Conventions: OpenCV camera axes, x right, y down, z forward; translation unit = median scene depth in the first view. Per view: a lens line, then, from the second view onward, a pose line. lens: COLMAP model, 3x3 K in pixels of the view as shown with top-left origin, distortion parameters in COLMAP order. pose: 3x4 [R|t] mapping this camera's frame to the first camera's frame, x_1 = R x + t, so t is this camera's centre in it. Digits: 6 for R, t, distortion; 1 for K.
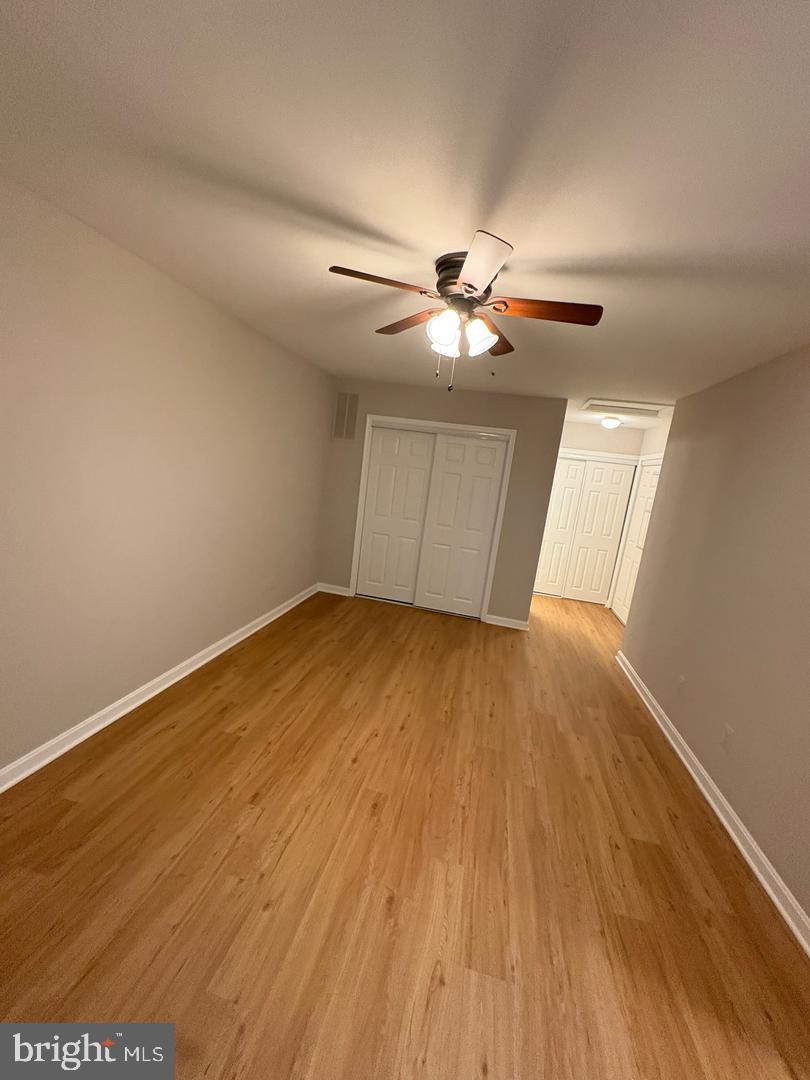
lens RADIAL K [[432.1, 0, 405.0], [0, 432.1, 540.0], [0, 0, 1]] dist [-0.003078, -0.000065]
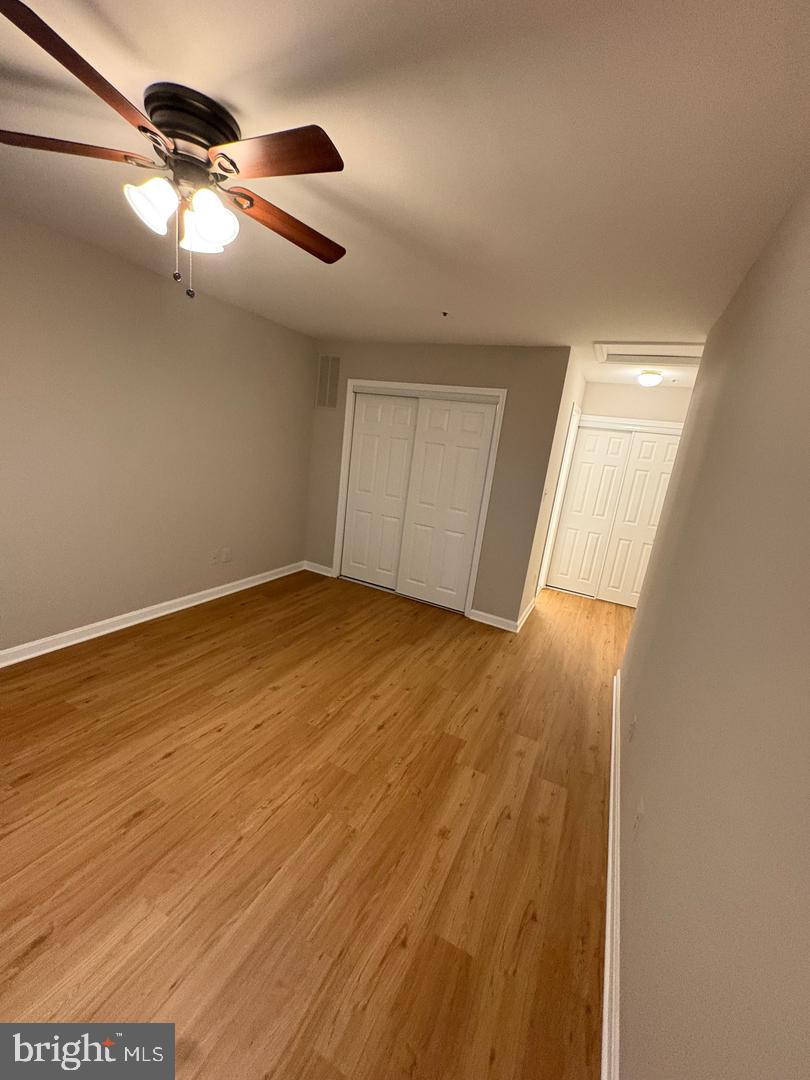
lens RADIAL K [[431.1, 0, 401.3], [0, 431.1, 542.5], [0, 0, 1]] dist [-0.000592, 0.000136]
pose [[0.968537, 0.054041, -0.242931, 0.289778], [-0.045631, 0.998153, 0.040116, 0.013073], [0.244650, -0.027769, 0.969214, 0.154338]]
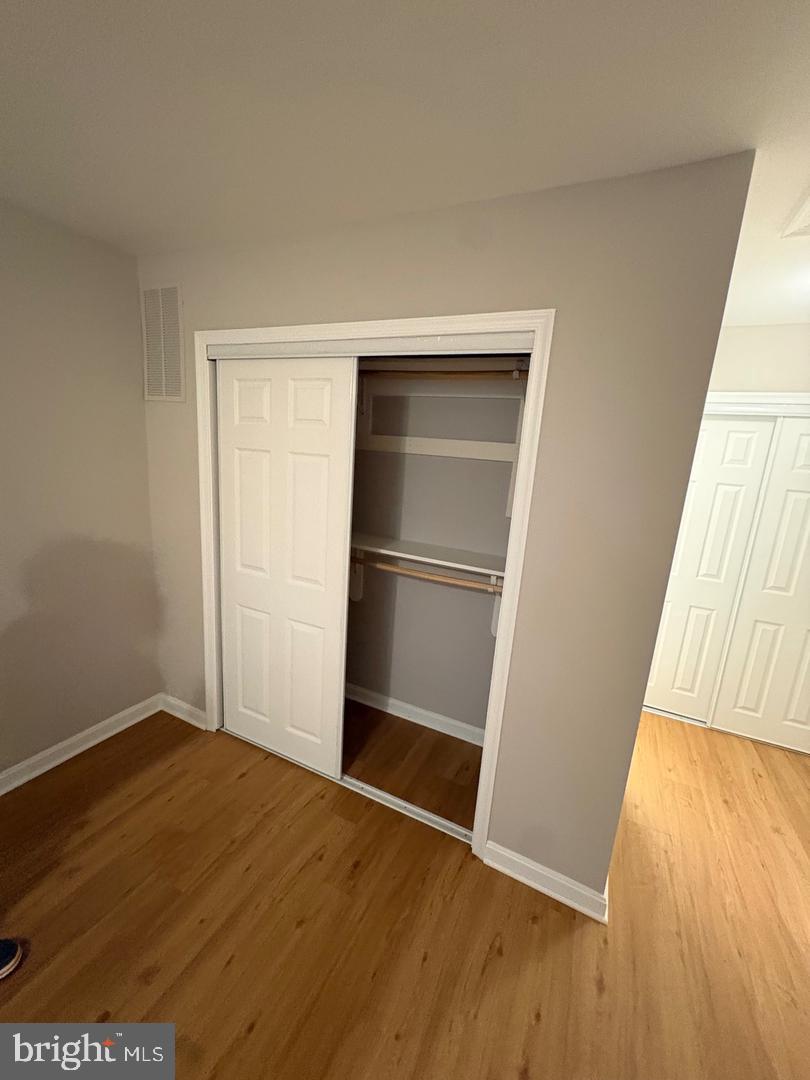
lens RADIAL K [[430.7, 0, 405.0], [0, 430.7, 540.0], [0, 0, 1]] dist [0.009362, 0.000050]
pose [[0.971154, 0.000530, -0.238452, 0.237451], [0.002625, 0.999913, 0.012913, -0.102425], [0.238438, -0.013167, 0.971068, 0.707472]]
